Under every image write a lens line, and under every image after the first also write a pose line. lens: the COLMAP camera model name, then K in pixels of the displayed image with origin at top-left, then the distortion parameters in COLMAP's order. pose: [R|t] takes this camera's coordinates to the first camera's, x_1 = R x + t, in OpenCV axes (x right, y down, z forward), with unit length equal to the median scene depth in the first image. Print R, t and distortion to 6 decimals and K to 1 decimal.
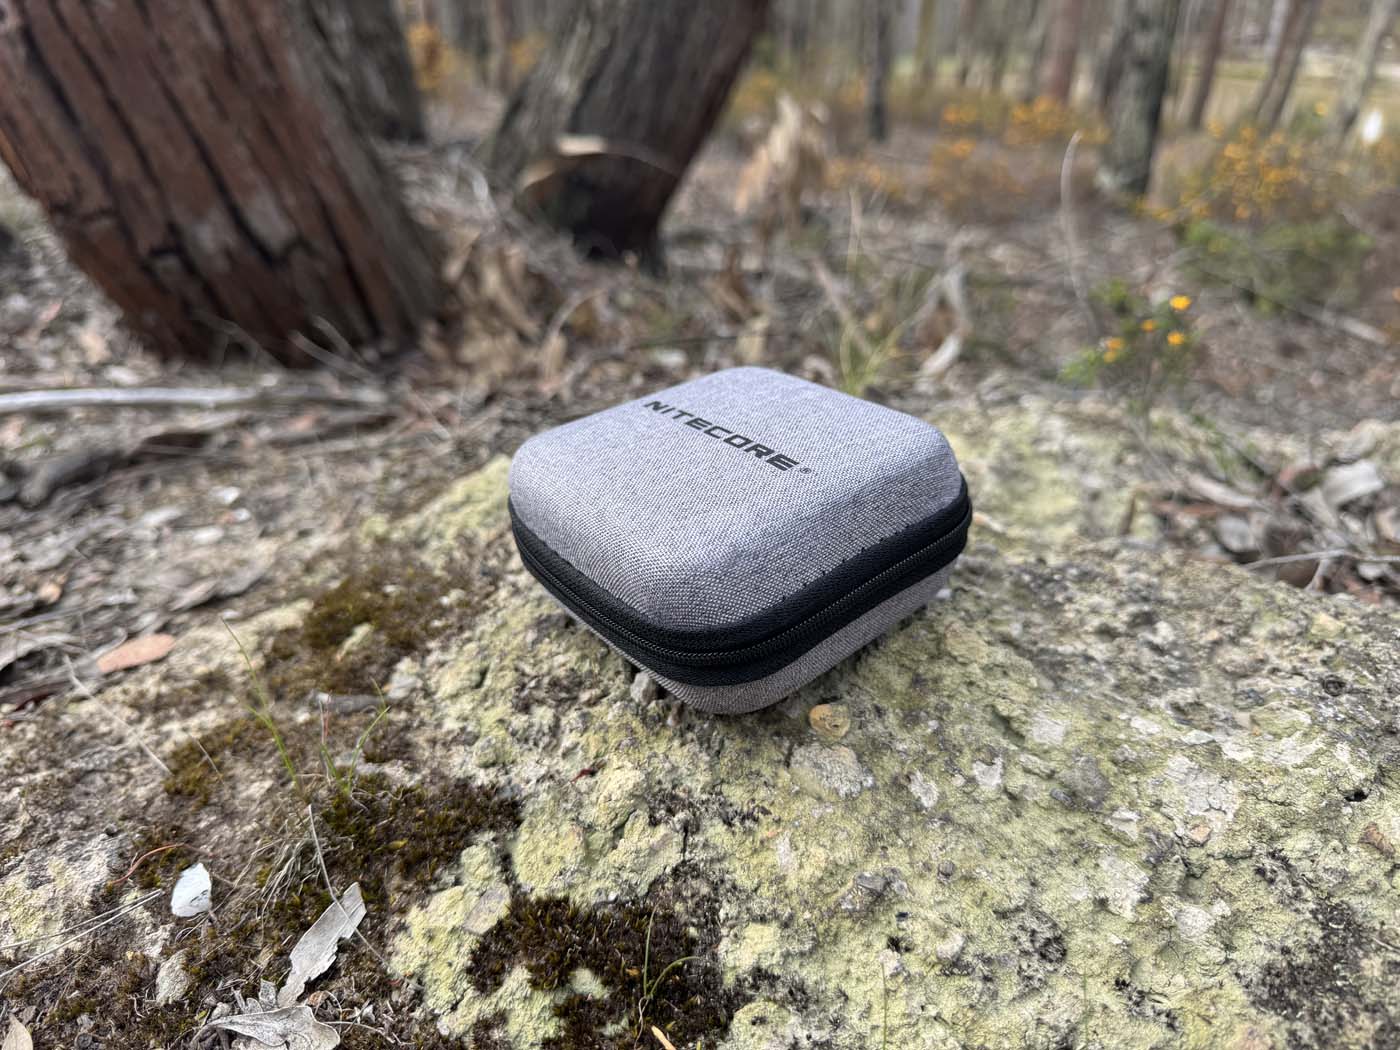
lens RADIAL K [[1049.9, 0, 702.4], [0, 1049.9, 522.7], [0, 0, 1]] dist [-0.054736, 0.011332]
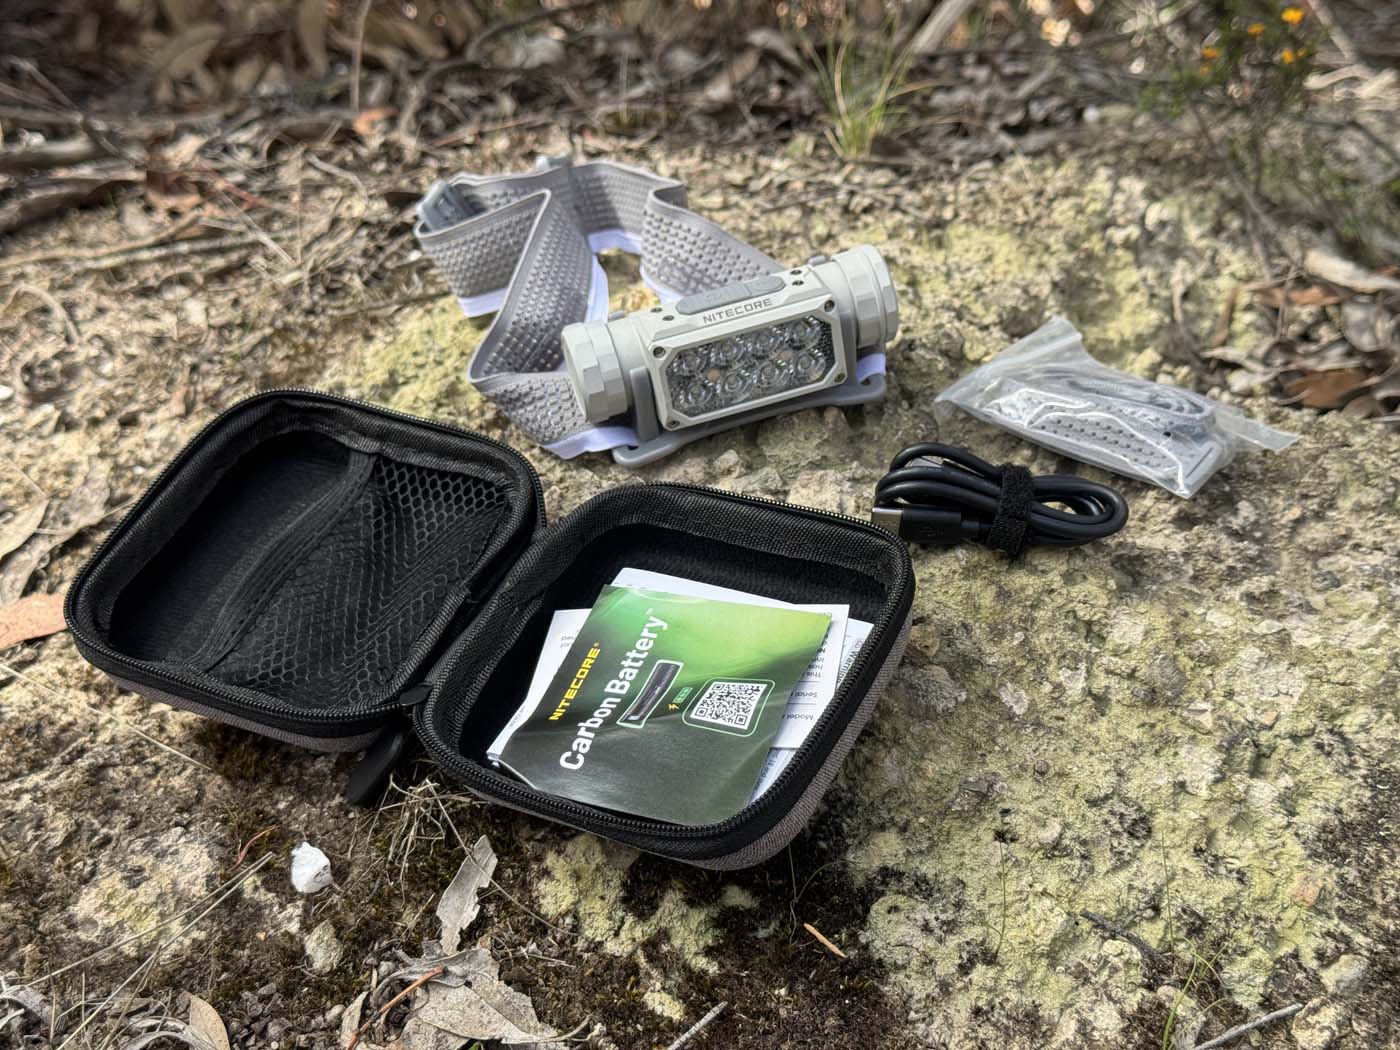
lens RADIAL K [[1952.9, 0, 698.5], [0, 1952.9, 525.8], [0, 0, 1]] dist [0.055247, 0.000000]
pose [[0.991982, -0.087679, 0.091018, -0.284496], [0.071309, 0.982916, 0.169677, -0.289604], [-0.104341, -0.161826, 0.981288, -0.930807]]
